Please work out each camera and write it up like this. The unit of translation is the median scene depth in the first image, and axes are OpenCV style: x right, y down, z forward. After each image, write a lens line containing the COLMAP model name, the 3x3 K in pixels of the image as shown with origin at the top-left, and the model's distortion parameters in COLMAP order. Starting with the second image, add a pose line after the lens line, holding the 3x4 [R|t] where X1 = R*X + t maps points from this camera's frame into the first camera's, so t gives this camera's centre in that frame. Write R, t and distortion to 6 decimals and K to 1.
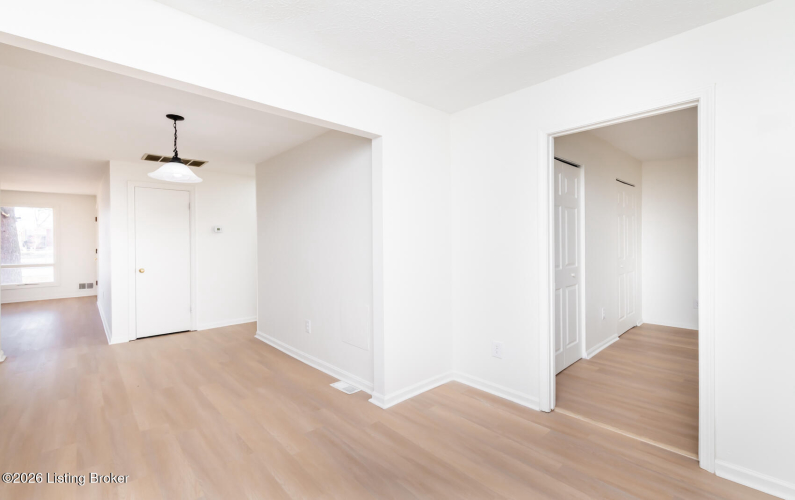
lens RADIAL K [[344.7, 0, 402.3], [0, 344.7, 240.6], [0, 0, 1]] dist [-0.000604, -0.000174]
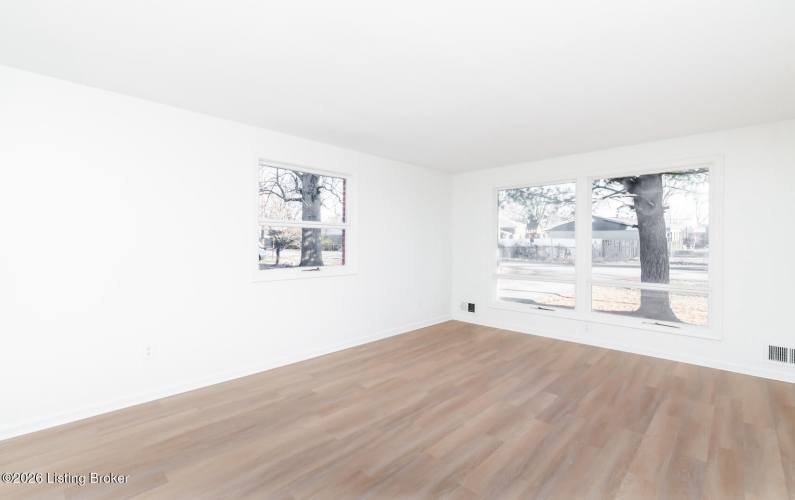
lens RADIAL K [[344.7, 0, 402.3], [0, 344.7, 240.6], [0, 0, 1]] dist [-0.000604, -0.000174]
pose [[0.045378, 0.008070, -0.998937, -0.138022], [-0.002758, 0.999965, 0.007953, 0.000517], [0.998966, 0.002395, 0.045399, 0.137530]]
